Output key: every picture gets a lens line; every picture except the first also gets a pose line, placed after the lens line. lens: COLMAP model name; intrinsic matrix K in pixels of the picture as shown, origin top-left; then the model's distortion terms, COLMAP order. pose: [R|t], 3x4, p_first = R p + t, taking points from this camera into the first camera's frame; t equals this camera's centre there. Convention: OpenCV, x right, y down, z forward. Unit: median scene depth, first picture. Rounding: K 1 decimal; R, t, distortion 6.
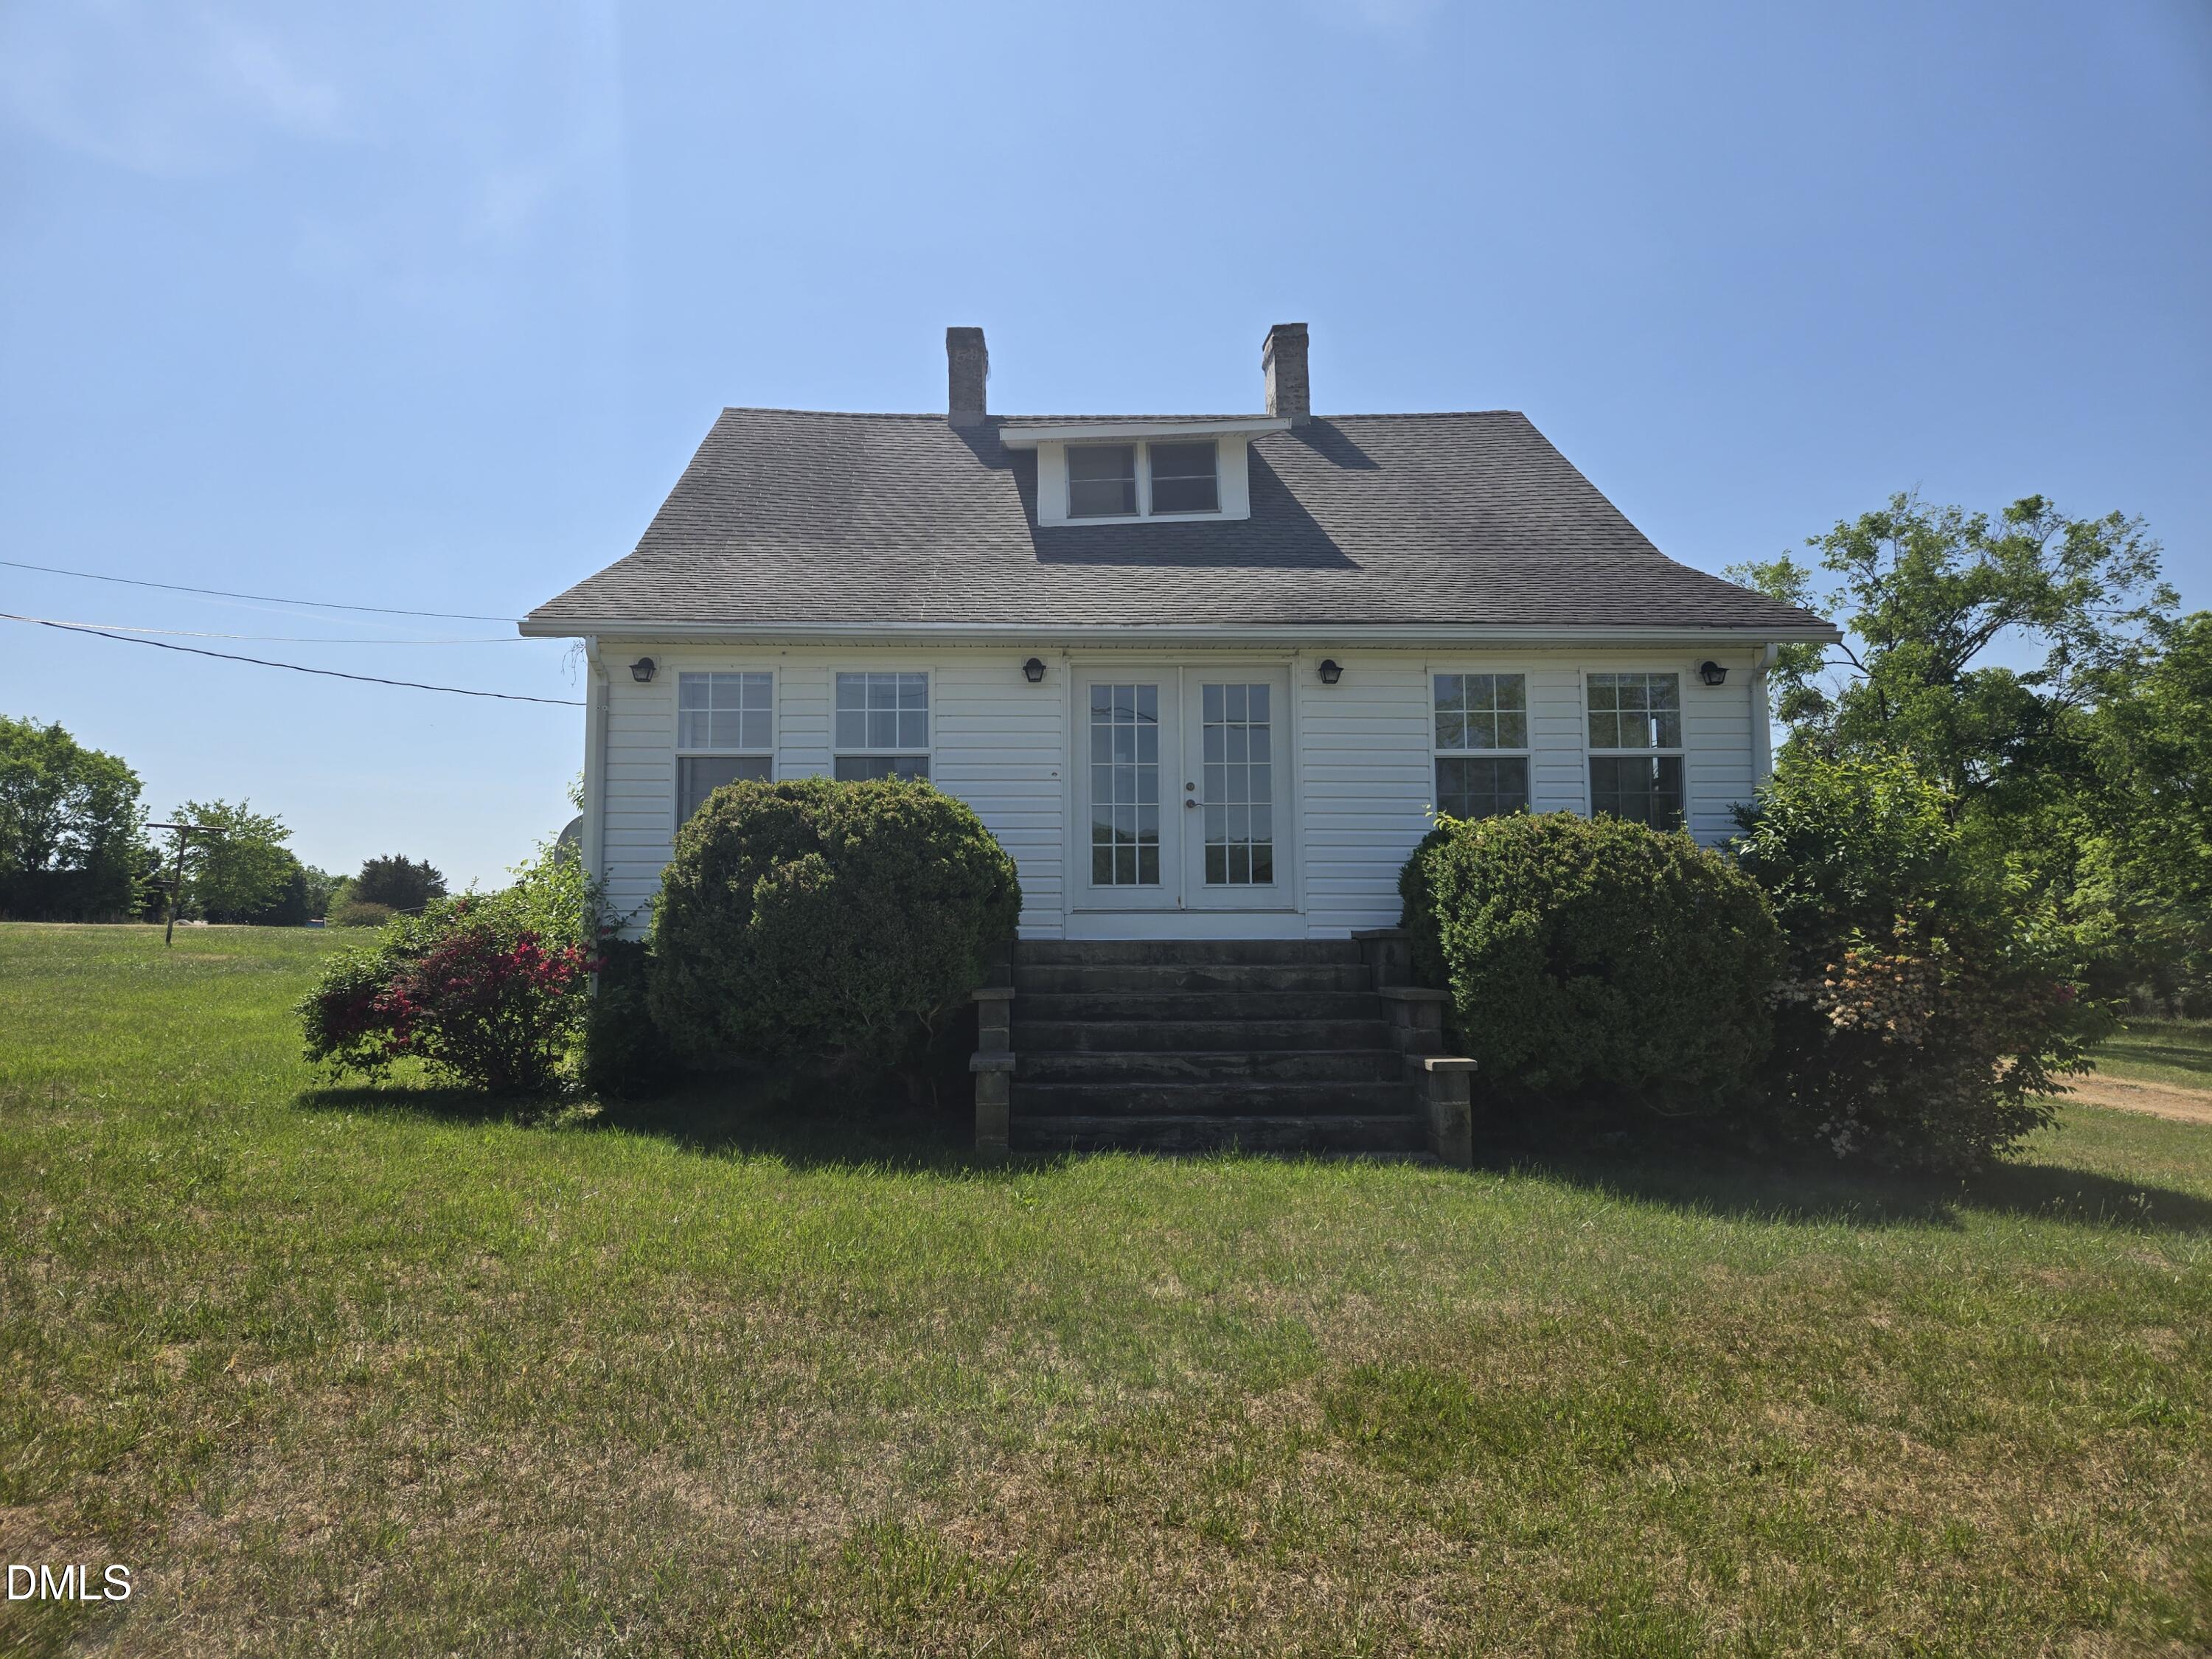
lens RADIAL K [[1462.0, 0, 1106.3], [0, 1462.0, 823.0], [0, 0, 1]] dist [0.001572, 0.000130]
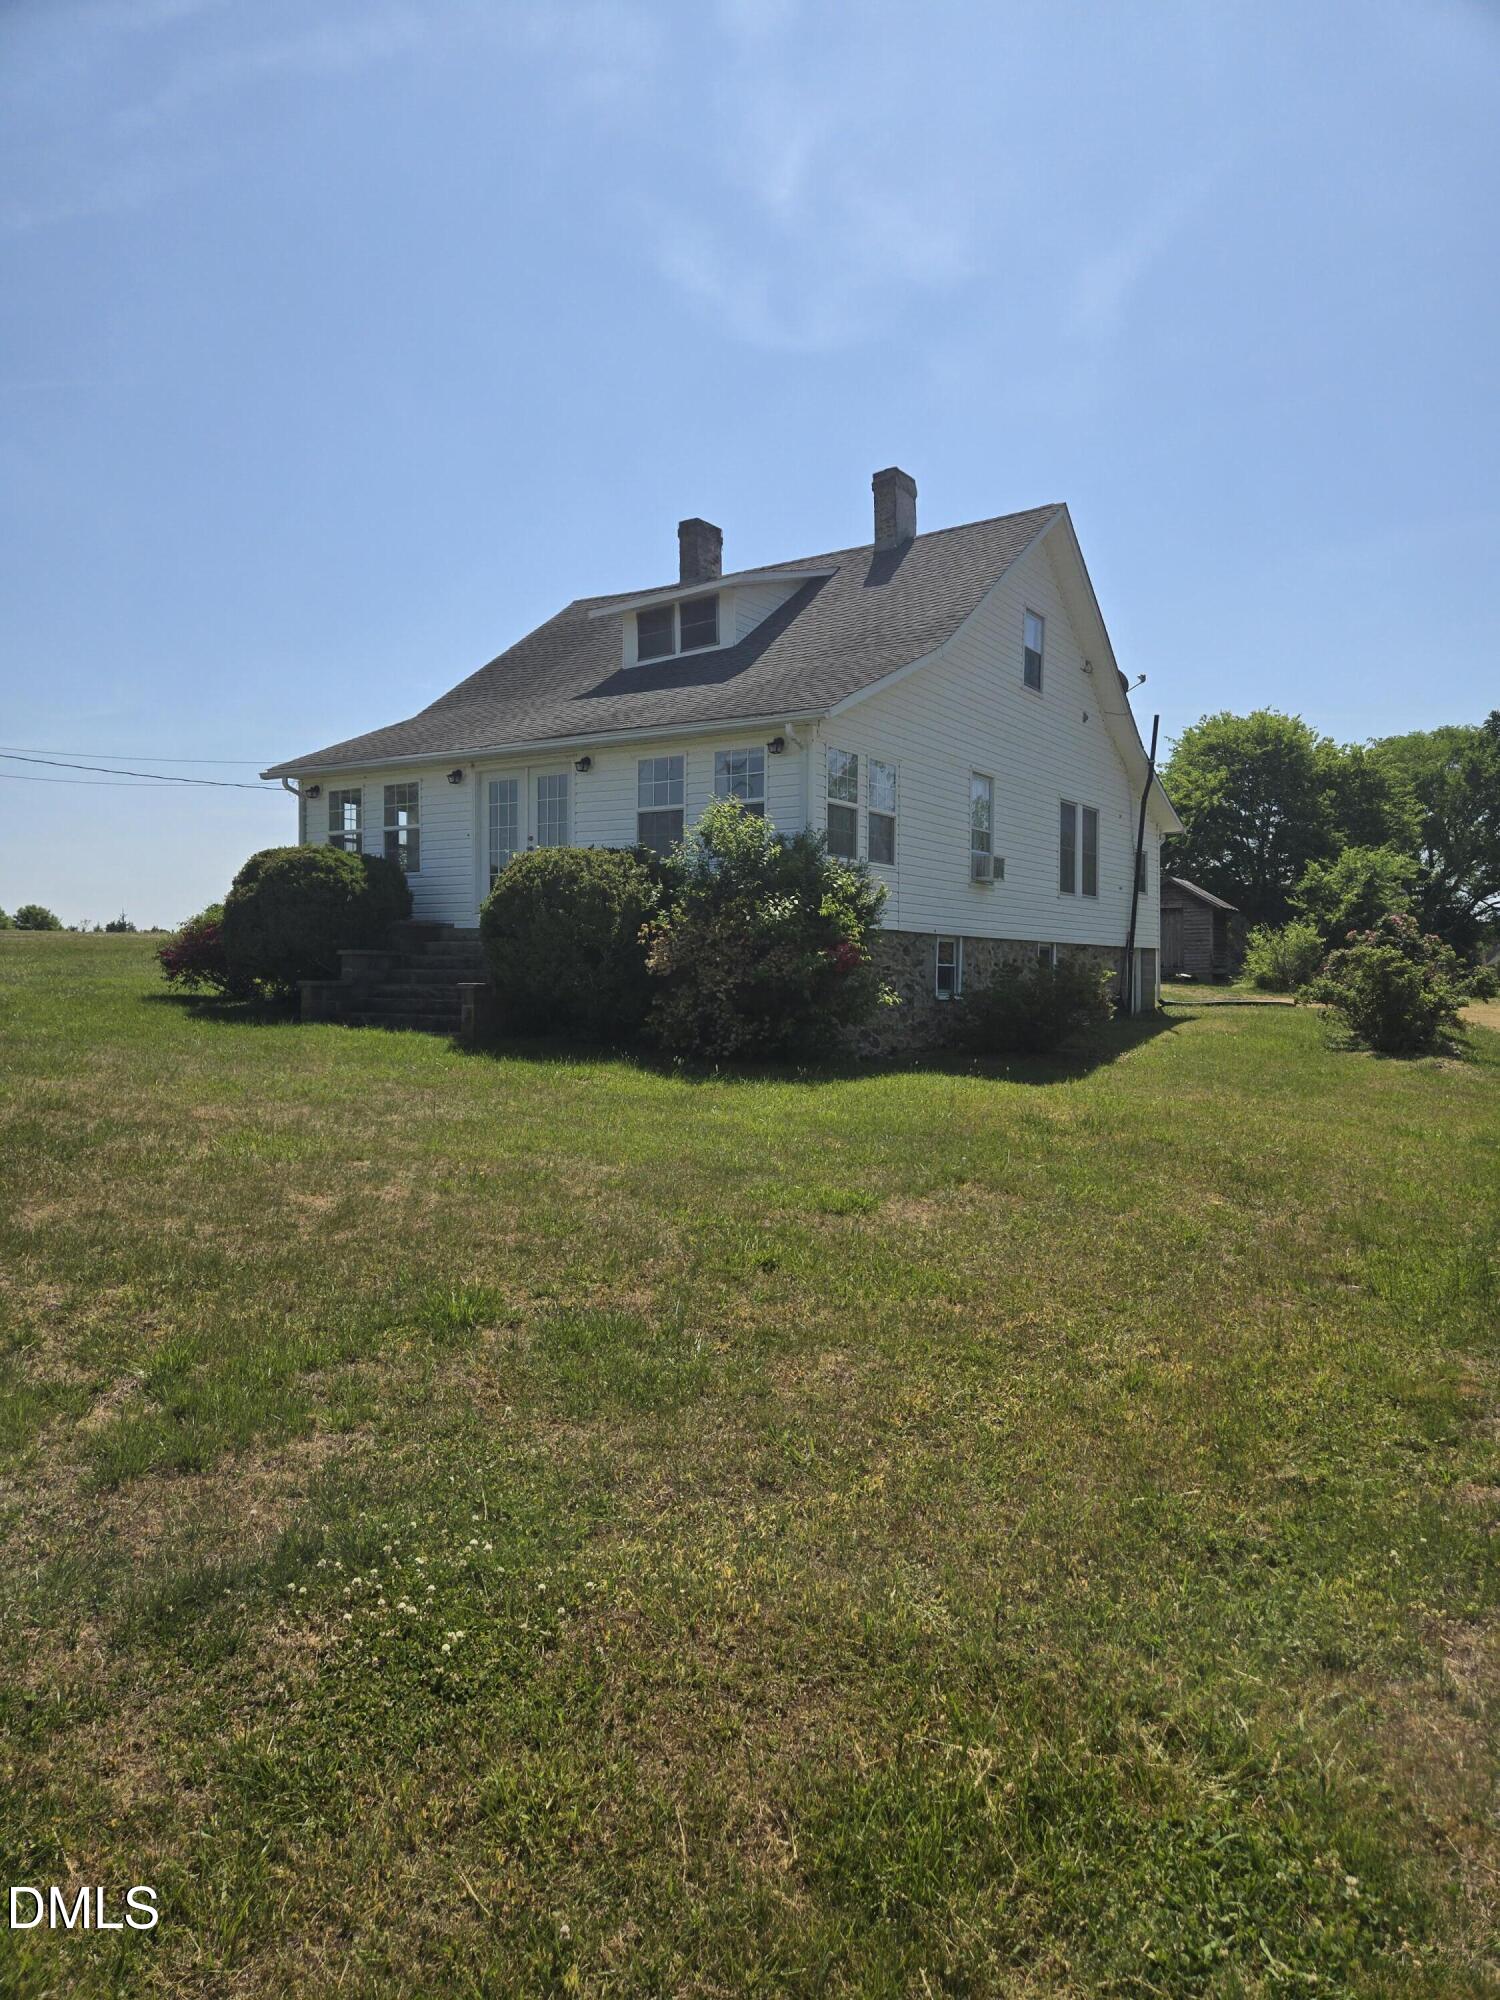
lens RADIAL K [[1321.9, 0, 747.6], [0, 1321.9, 1004.1], [0, 0, 1]] dist [0.001572, 0.000130]
pose [[0.819793, 0.025292, -0.572101, 1.150272], [0.033143, 0.995254, 0.091492, 0.034574], [0.571700, -0.093966, 0.815064, -0.130282]]
